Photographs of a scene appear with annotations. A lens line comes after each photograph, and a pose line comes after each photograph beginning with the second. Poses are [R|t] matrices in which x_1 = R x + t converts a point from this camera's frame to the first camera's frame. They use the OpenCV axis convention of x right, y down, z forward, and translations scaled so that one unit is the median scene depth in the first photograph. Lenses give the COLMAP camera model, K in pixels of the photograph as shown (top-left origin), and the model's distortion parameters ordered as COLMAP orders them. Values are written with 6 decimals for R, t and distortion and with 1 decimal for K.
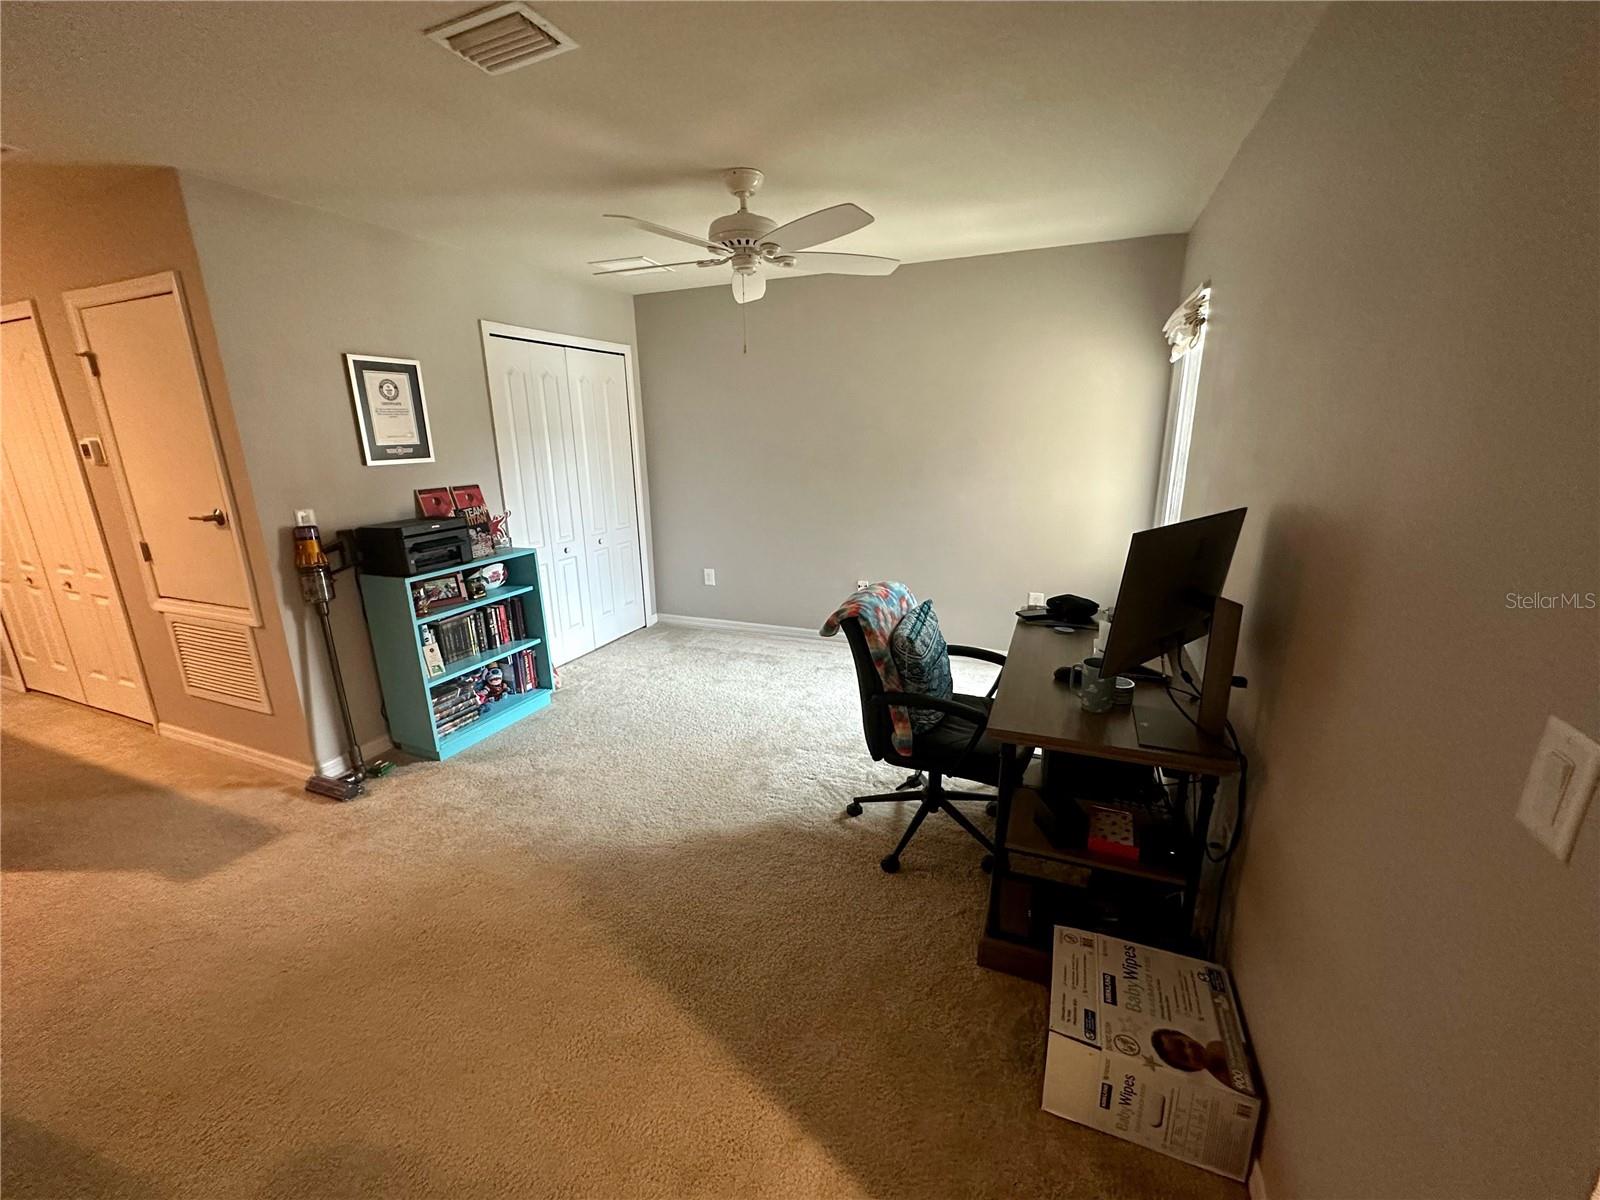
lens RADIAL K [[640.9, 0, 797.8], [0, 640.9, 600.4], [0, 0, 1]] dist [-0.001500, 0.000554]
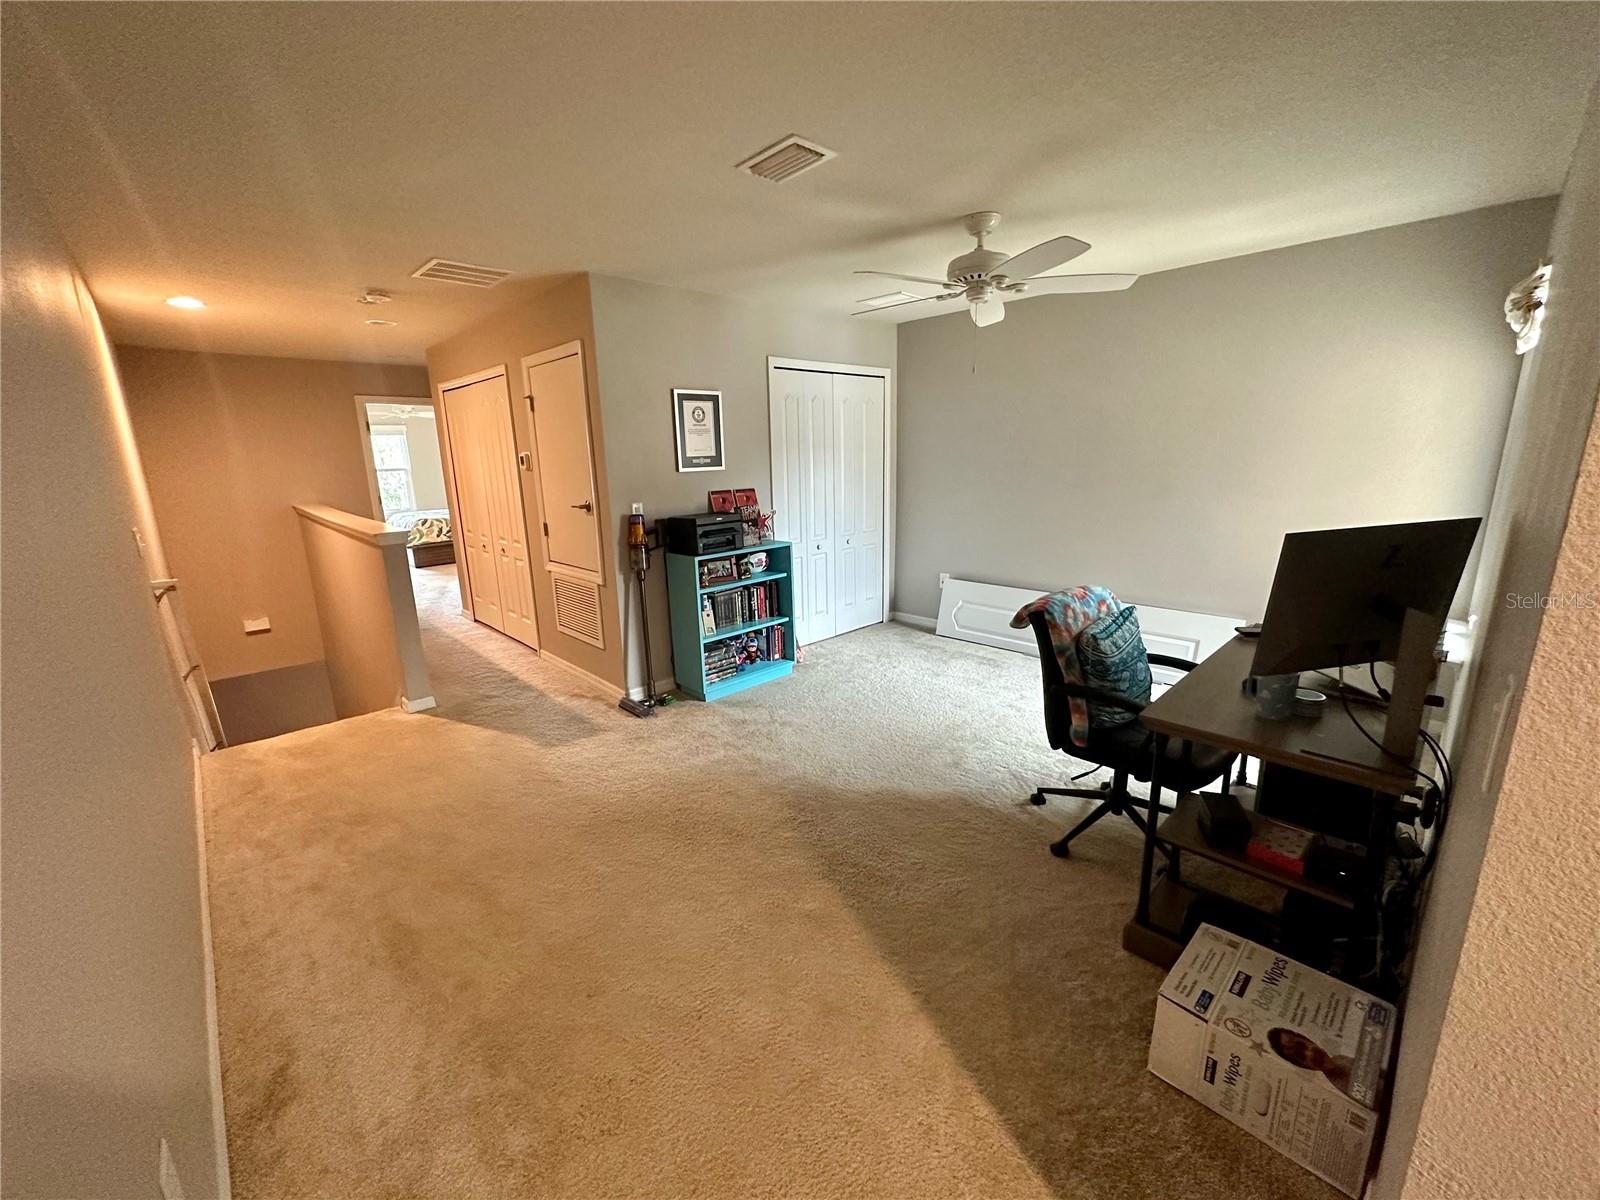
lens RADIAL K [[640.9, 0, 798.0], [0, 640.9, 602.3], [0, 0, 1]] dist [-0.001500, 0.000554]
pose [[0.916253, 0.086283, -0.391197, 0.111437], [-0.094071, 0.995565, -0.000749, 0.042451], [0.389397, 0.037487, 0.920307, -0.134440]]
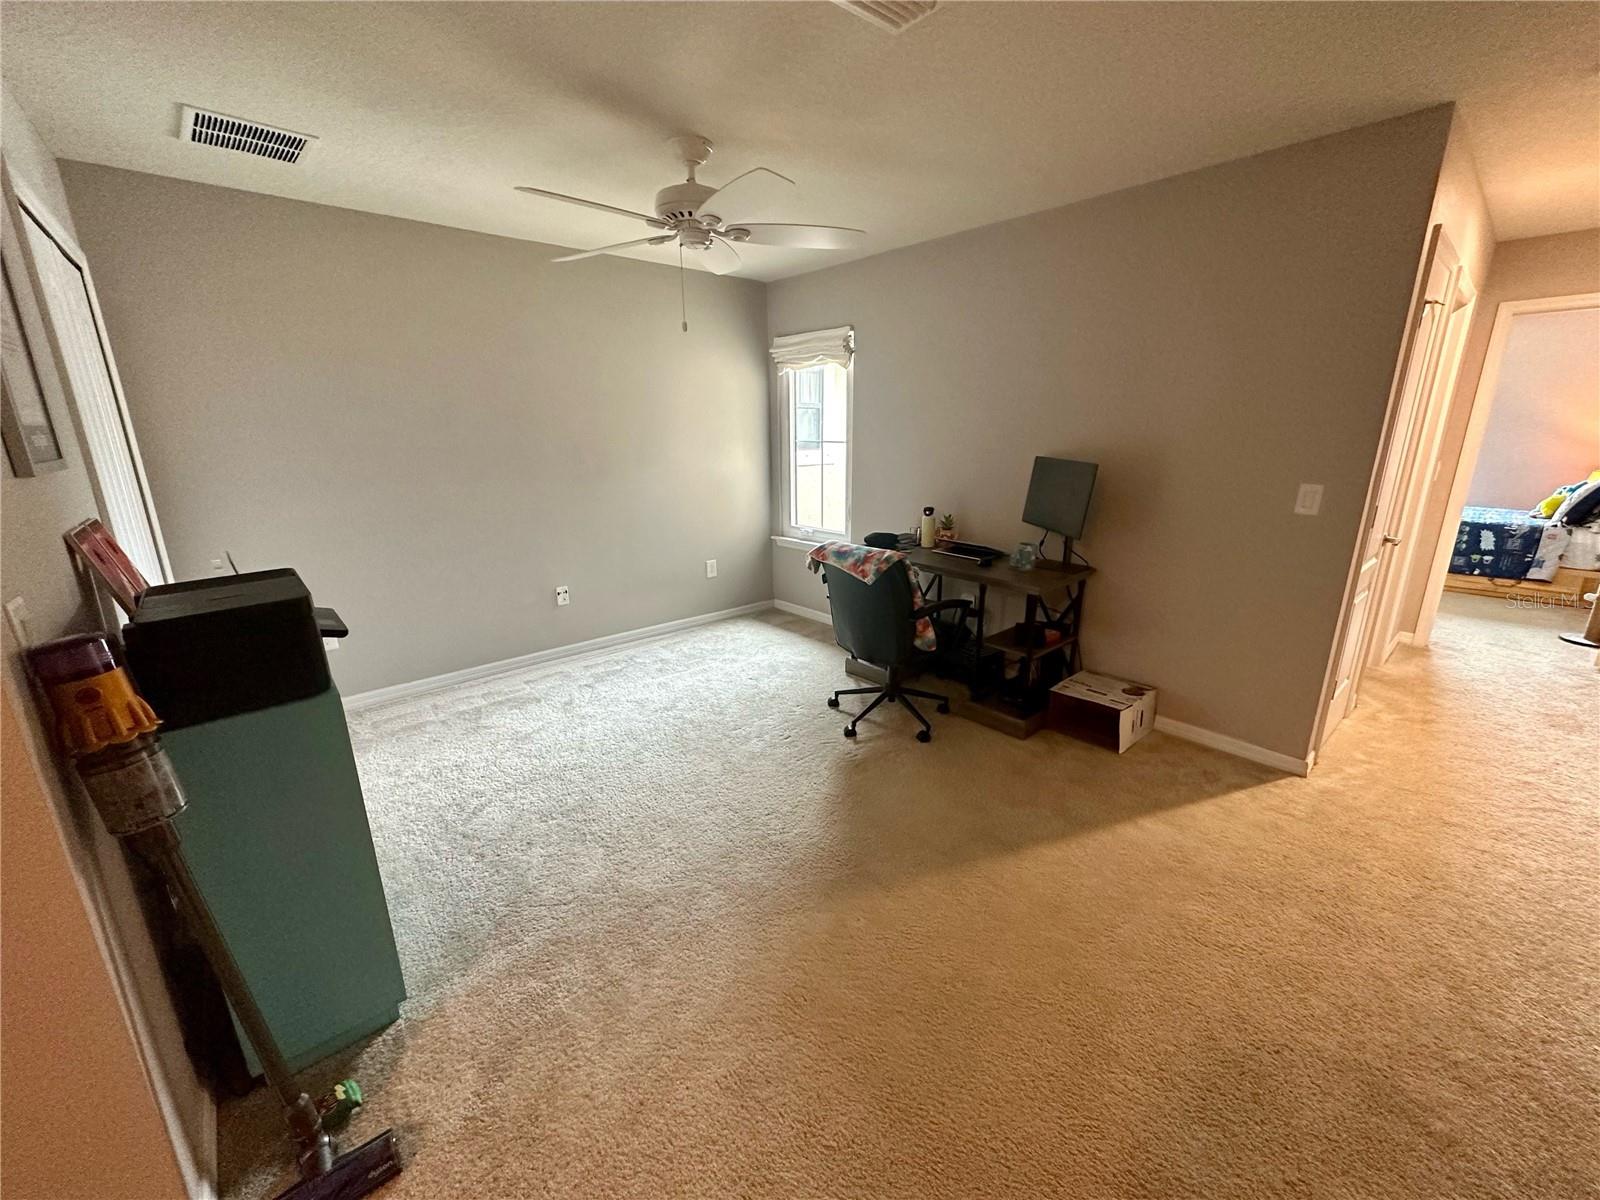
lens RADIAL K [[640.9, 0, 796.1], [0, 640.9, 600.4], [0, 0, 1]] dist [-0.001500, 0.000554]
pose [[0.437418, -0.224934, 0.870672, -0.949329], [0.234089, 0.963313, 0.131263, -0.092137], [-0.868255, 0.146398, 0.474025, 0.485040]]
